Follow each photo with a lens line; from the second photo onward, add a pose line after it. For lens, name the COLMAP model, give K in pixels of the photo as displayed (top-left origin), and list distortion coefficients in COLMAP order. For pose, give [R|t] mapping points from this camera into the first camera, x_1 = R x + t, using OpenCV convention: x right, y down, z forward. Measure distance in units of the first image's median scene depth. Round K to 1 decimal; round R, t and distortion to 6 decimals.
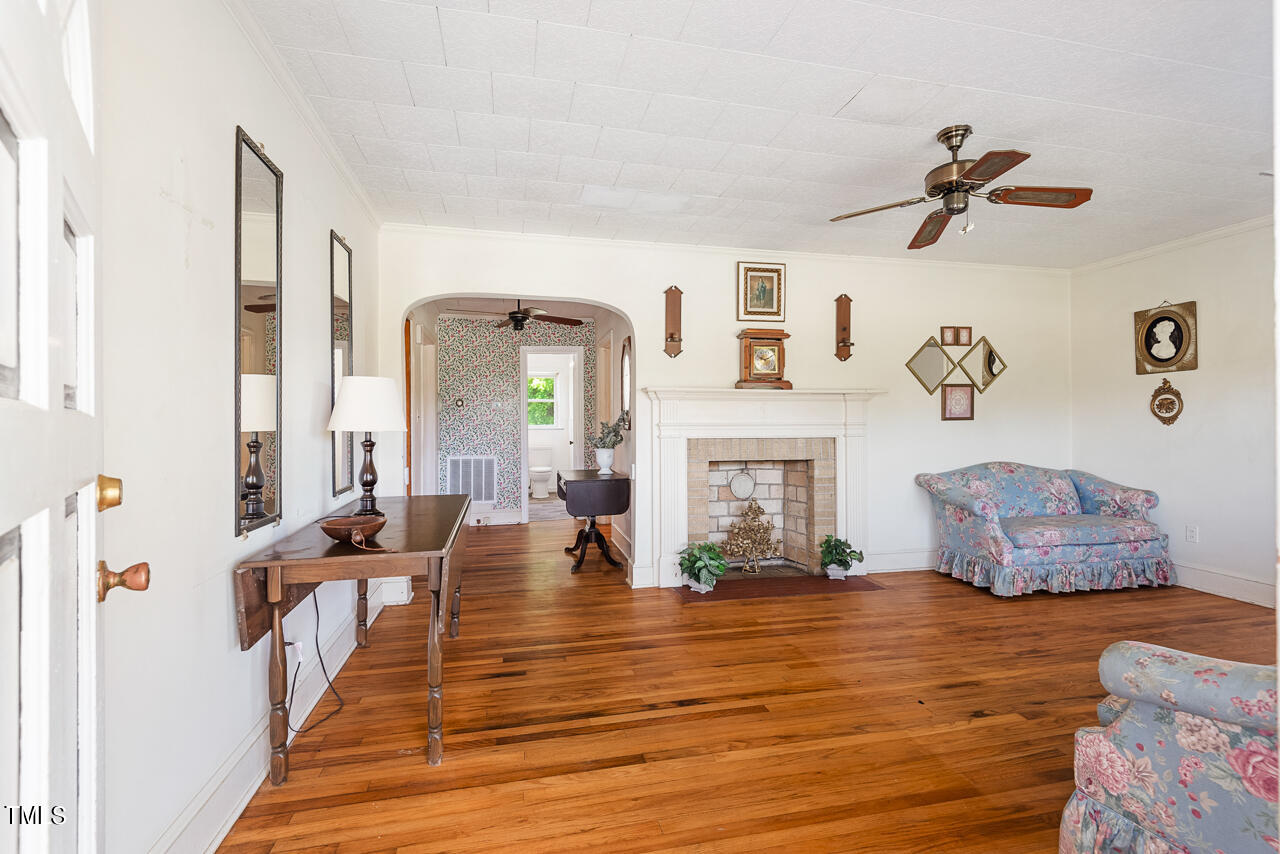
lens RADIAL K [[578.4, 0, 644.9], [0, 578.4, 417.5], [0, 0, 1]] dist [0.030082, -0.018257]
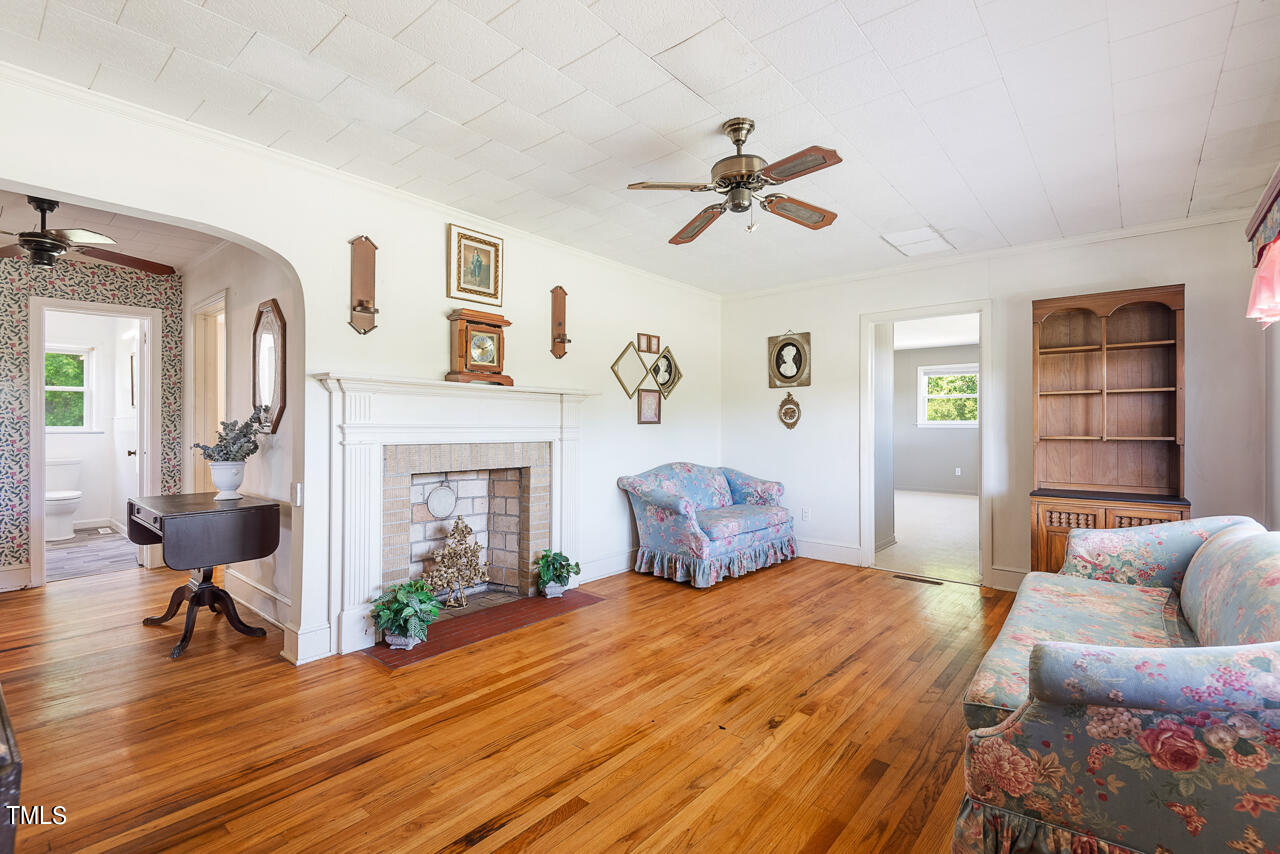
lens RADIAL K [[578.4, 0, 640.8], [0, 578.4, 423.5], [0, 0, 1]] dist [0.030082, -0.018257]
pose [[0.801351, 0.009253, 0.598123, -0.119429], [-0.011611, 0.999933, 0.000087, 0.004940], [-0.598081, -0.007015, 0.801405, 0.218422]]
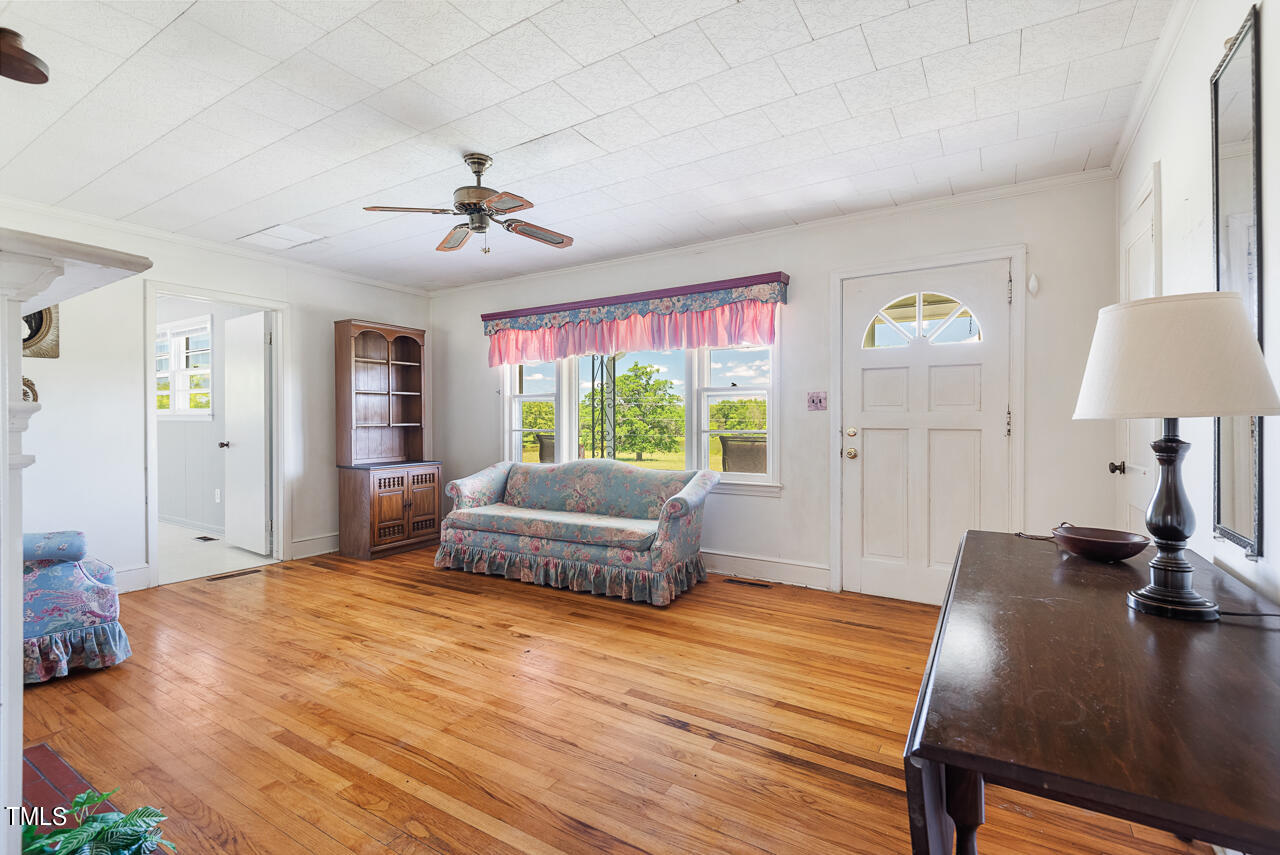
lens RADIAL K [[578.4, 0, 641.9], [0, 578.4, 424.1], [0, 0, 1]] dist [0.030082, -0.018257]
pose [[-0.704780, 0.000689, 0.709426, -0.332753], [0.000553, 1.000000, -0.000421, 0.019801], [-0.709426, 0.000096, -0.704780, 1.061590]]
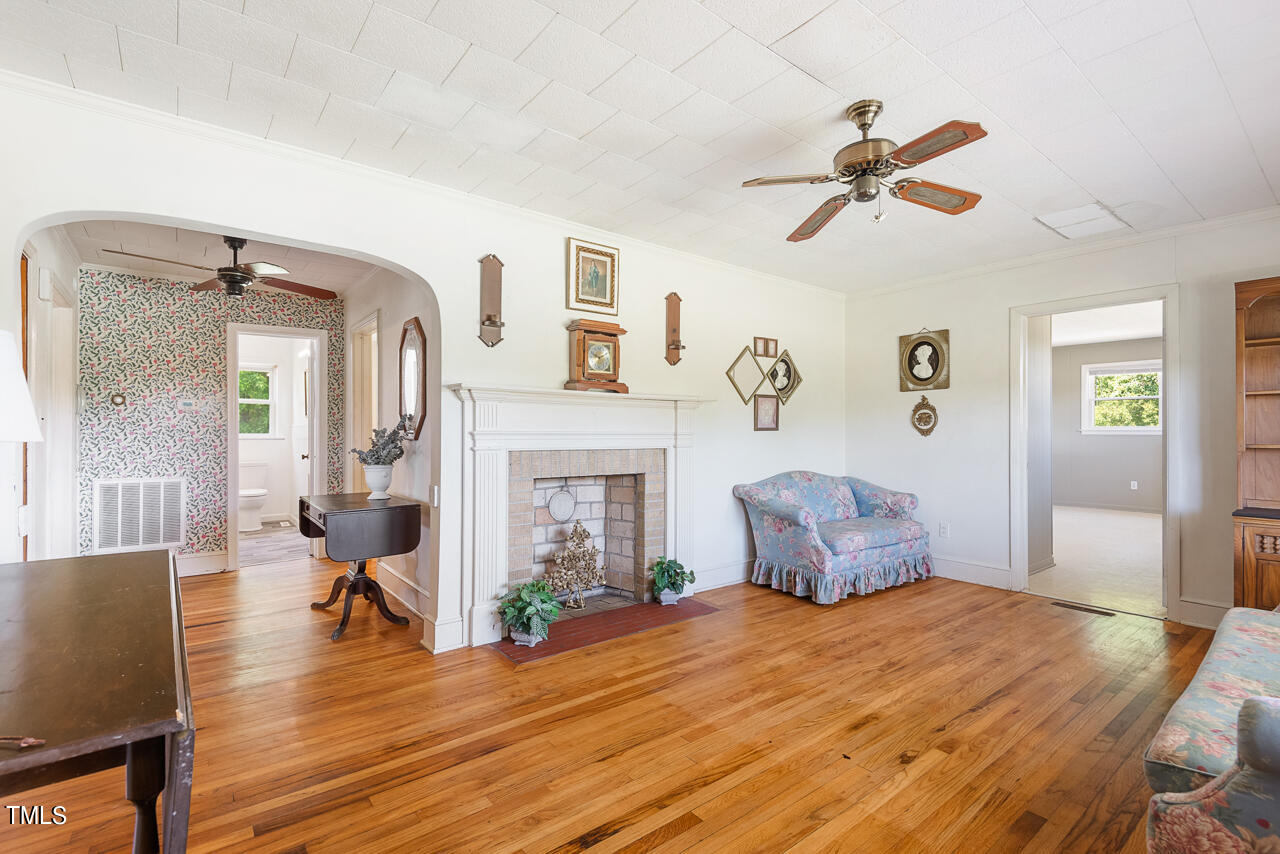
lens RADIAL K [[578.4, 0, 642.9], [0, 578.4, 430.9], [0, 0, 1]] dist [0.030082, -0.018257]
pose [[0.903561, 0.007810, 0.428388, -0.108986], [-0.009895, 0.999948, 0.002640, 0.005406], [-0.428345, -0.006625, 0.903591, 0.226982]]
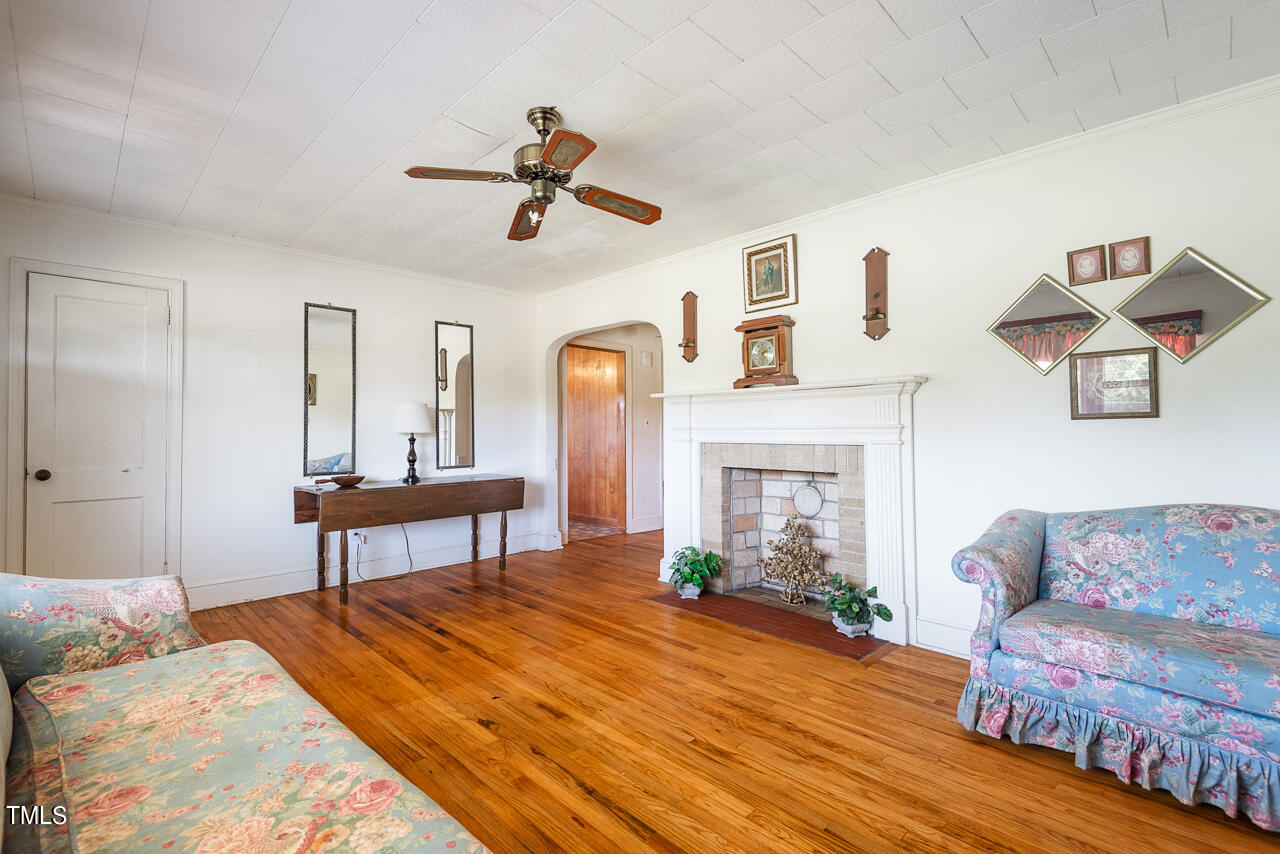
lens RADIAL K [[578.4, 0, 646.7], [0, 578.4, 421.2], [0, 0, 1]] dist [0.030082, -0.018257]
pose [[0.528084, -0.014667, -0.849065, 0.948073], [0.009236, 0.999891, -0.011528, 0.011381], [0.849142, -0.001754, 0.528162, 0.438929]]
